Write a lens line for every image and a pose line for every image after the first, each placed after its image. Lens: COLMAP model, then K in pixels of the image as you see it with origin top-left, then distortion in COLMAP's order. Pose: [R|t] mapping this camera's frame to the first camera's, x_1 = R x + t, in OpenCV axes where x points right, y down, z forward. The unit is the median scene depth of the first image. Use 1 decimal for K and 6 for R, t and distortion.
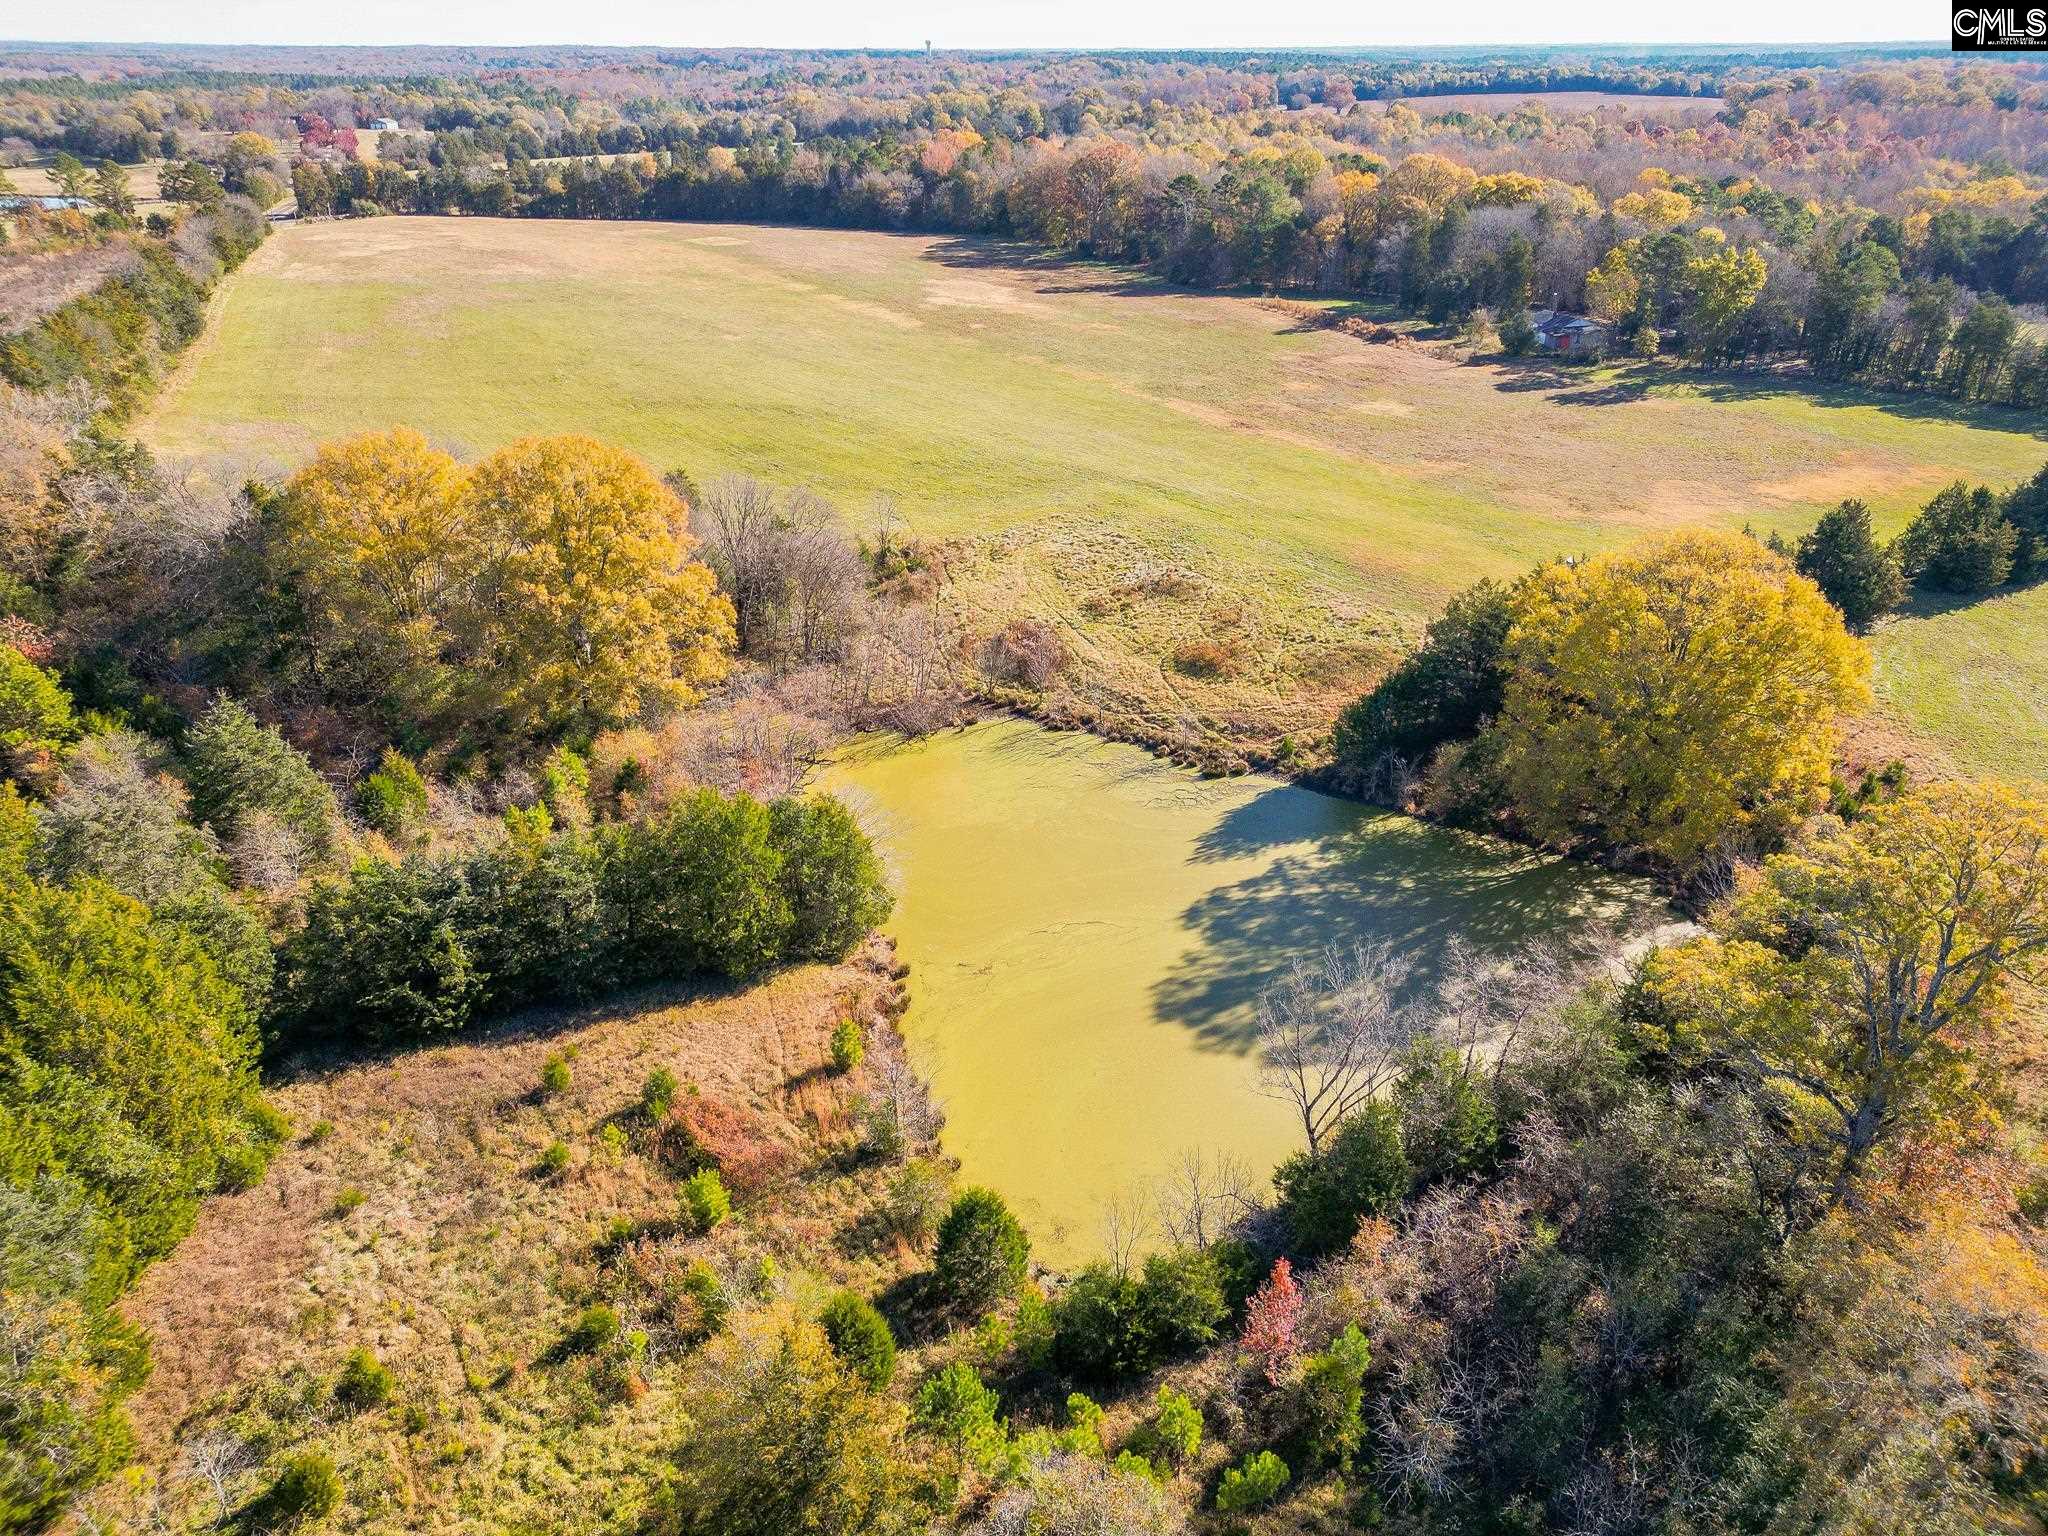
lens RADIAL K [[1426.7, 0, 1028.6], [0, 1426.7, 769.6], [0, 0, 1]] dist [0.073369, -0.061239]
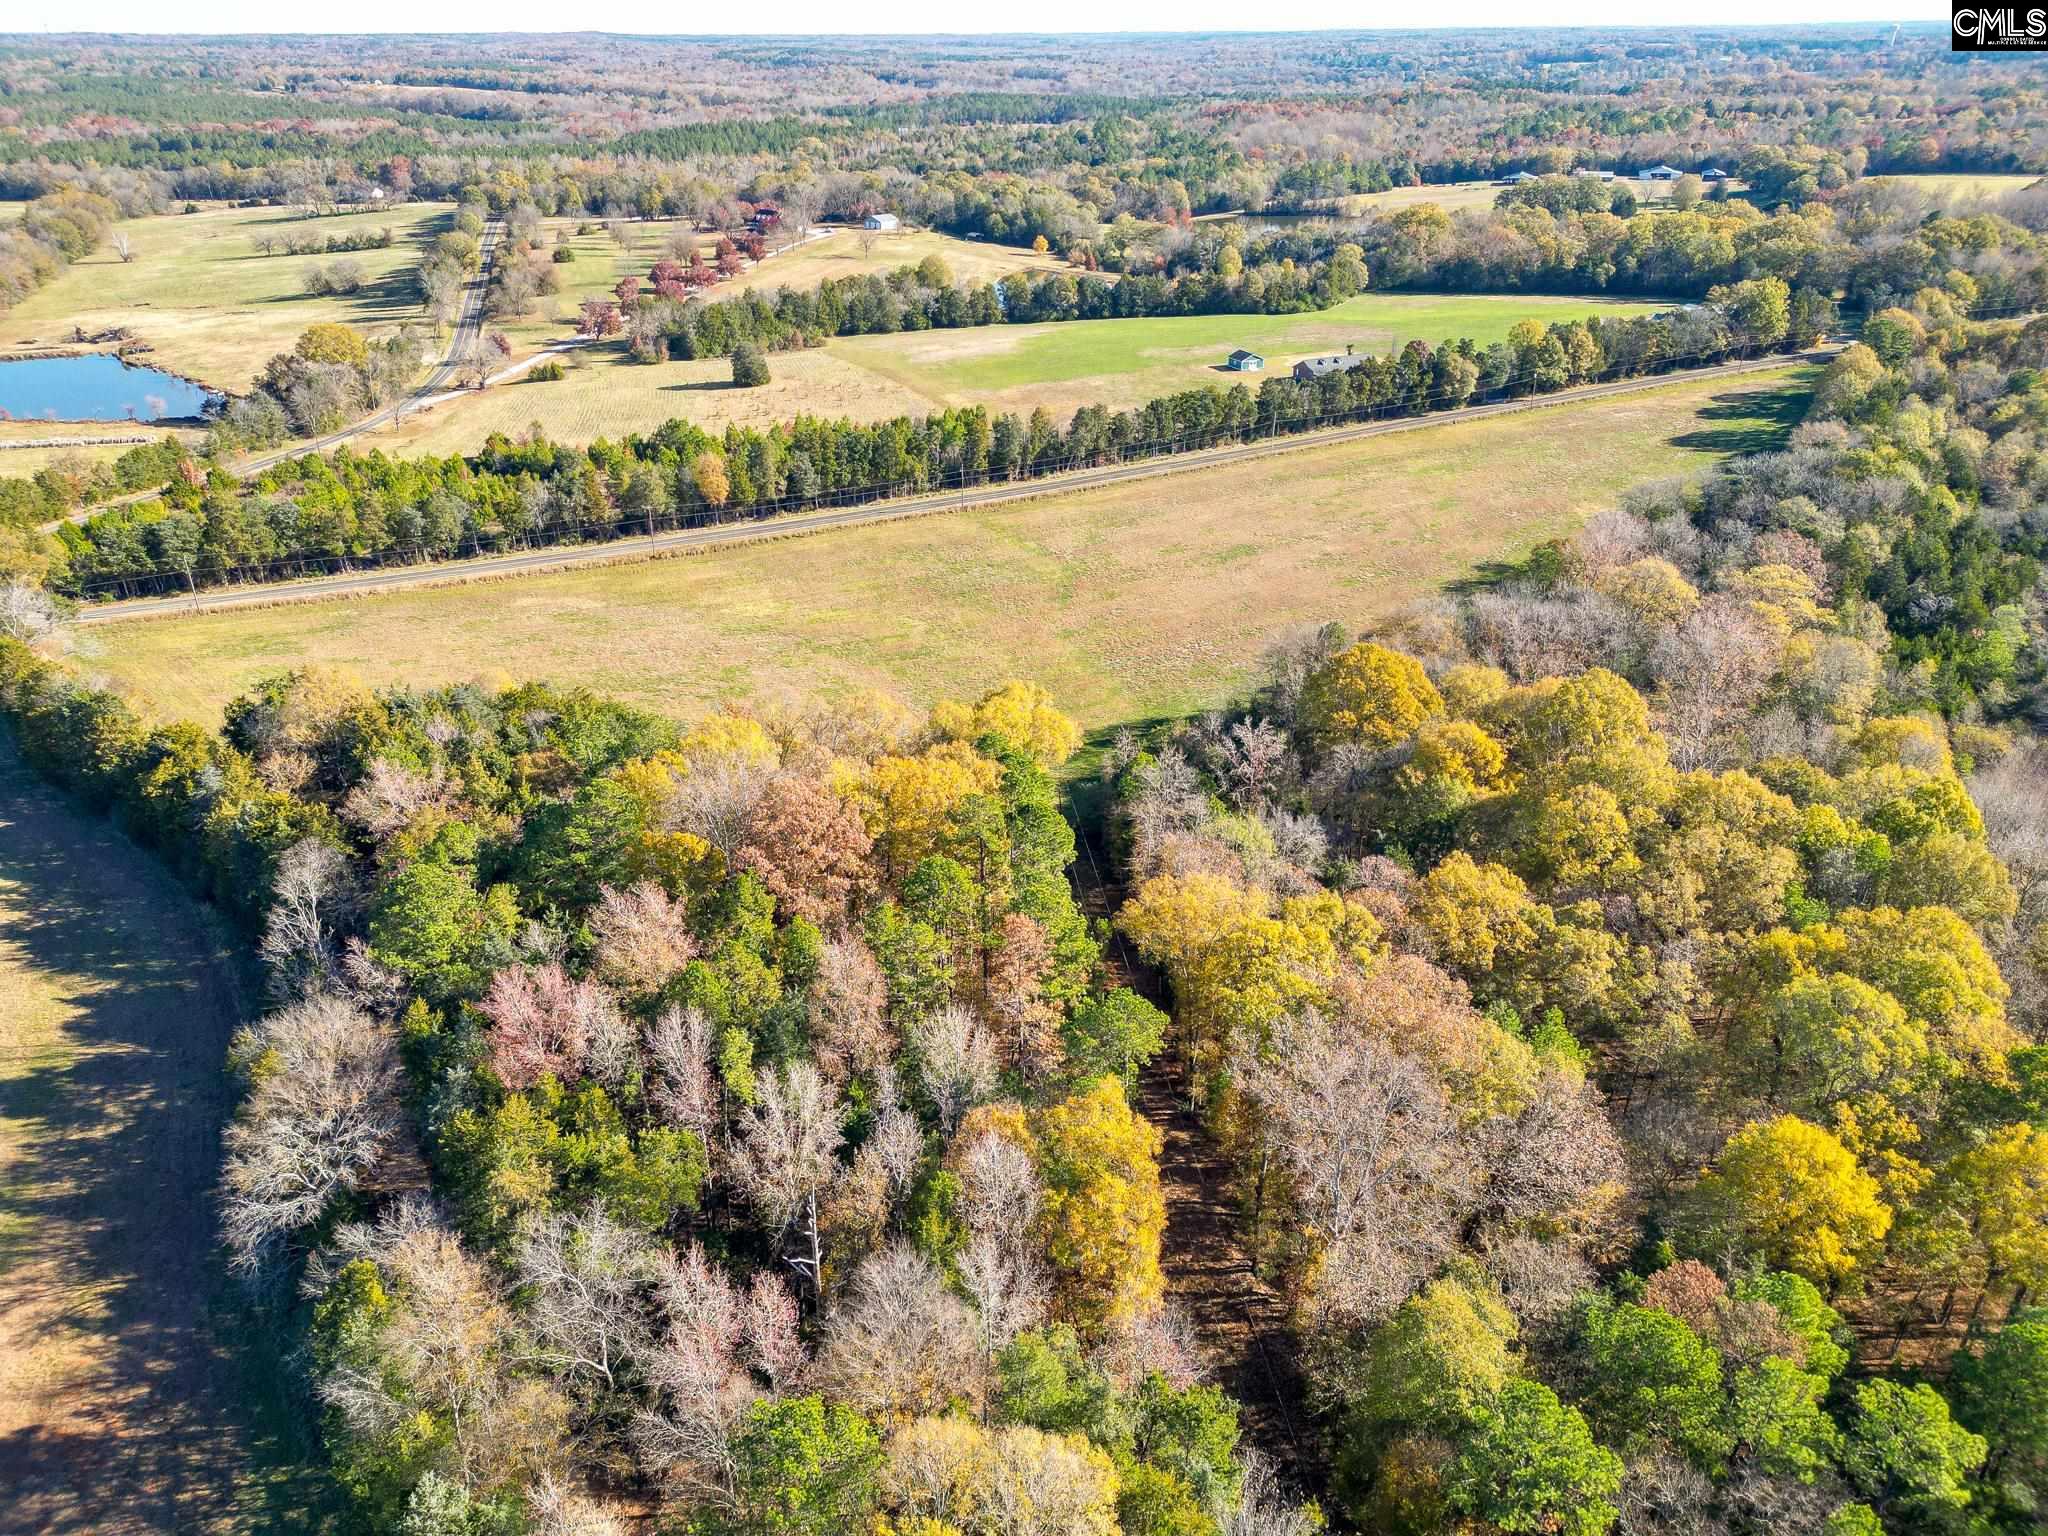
lens RADIAL K [[1426.7, 0, 1016.5], [0, 1426.7, 770.7], [0, 0, 1]] dist [0.073369, -0.061239]
pose [[0.840947, 0.244561, -0.482698, 0.208079], [-0.238289, 0.968261, 0.075432, -0.857636], [0.485825, 0.051587, 0.872532, 1.384947]]
